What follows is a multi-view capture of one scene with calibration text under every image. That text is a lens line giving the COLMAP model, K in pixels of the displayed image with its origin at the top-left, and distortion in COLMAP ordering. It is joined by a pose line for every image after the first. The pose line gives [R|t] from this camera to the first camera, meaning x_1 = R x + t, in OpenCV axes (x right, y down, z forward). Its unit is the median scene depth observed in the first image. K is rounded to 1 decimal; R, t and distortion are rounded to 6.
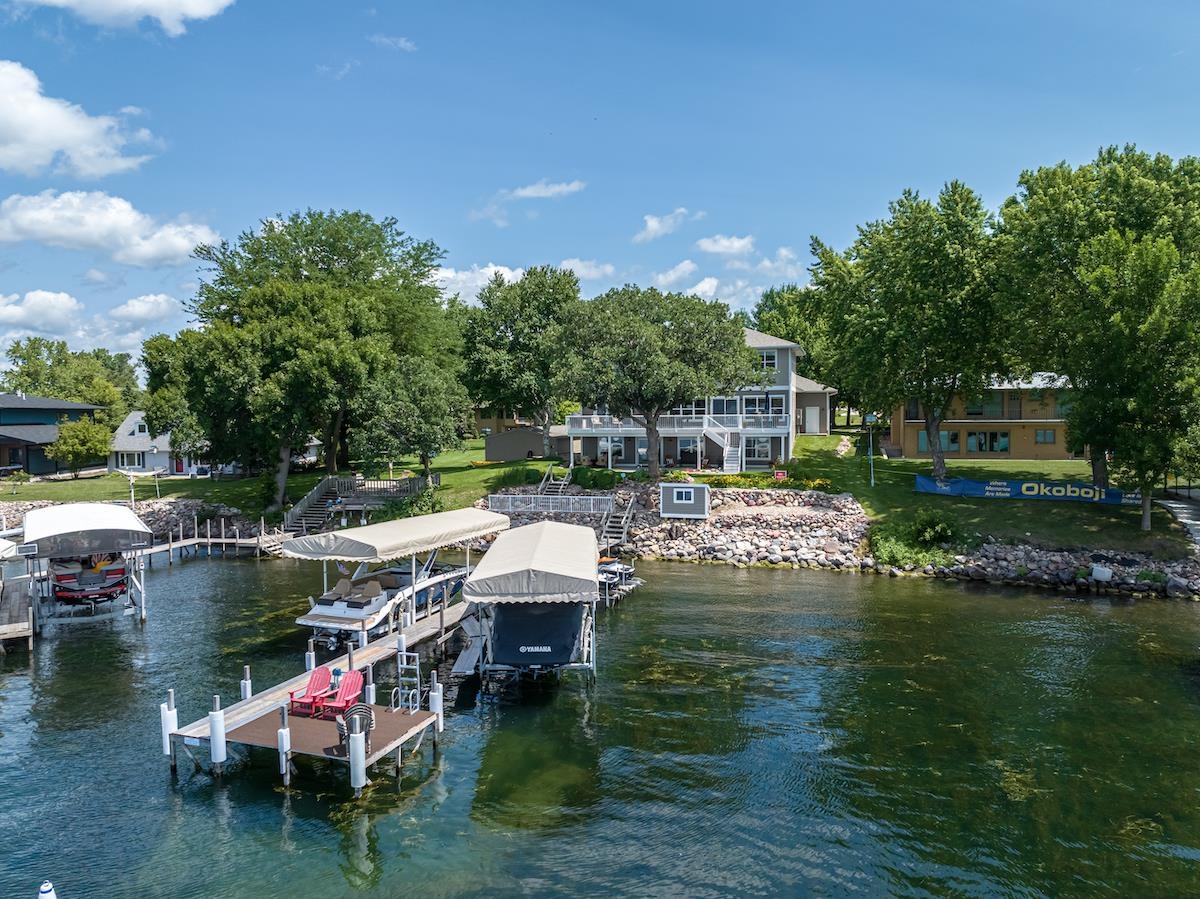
lens RADIAL K [[842.8, 0, 600.0], [0, 842.8, 449.5], [0, 0, 1]] dist [-0.025729, 0.006478]
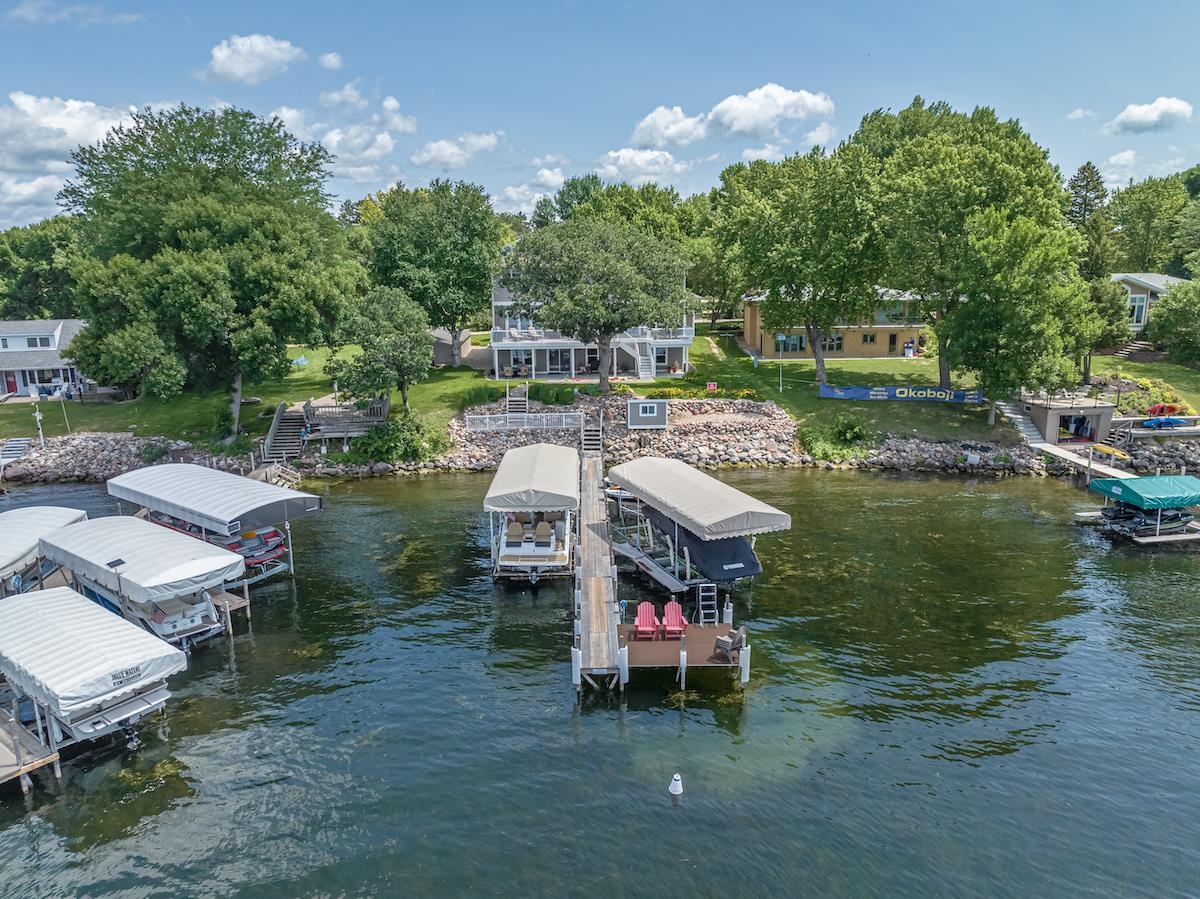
lens RADIAL K [[842.8, 0, 600.0], [0, 842.8, 449.5], [0, 0, 1]] dist [-0.025729, 0.006478]
pose [[0.941085, -0.071373, 0.330552, -0.375728], [0.015647, 0.985617, 0.168267, -0.094420], [-0.337808, -0.153182, 0.928666, -0.082639]]
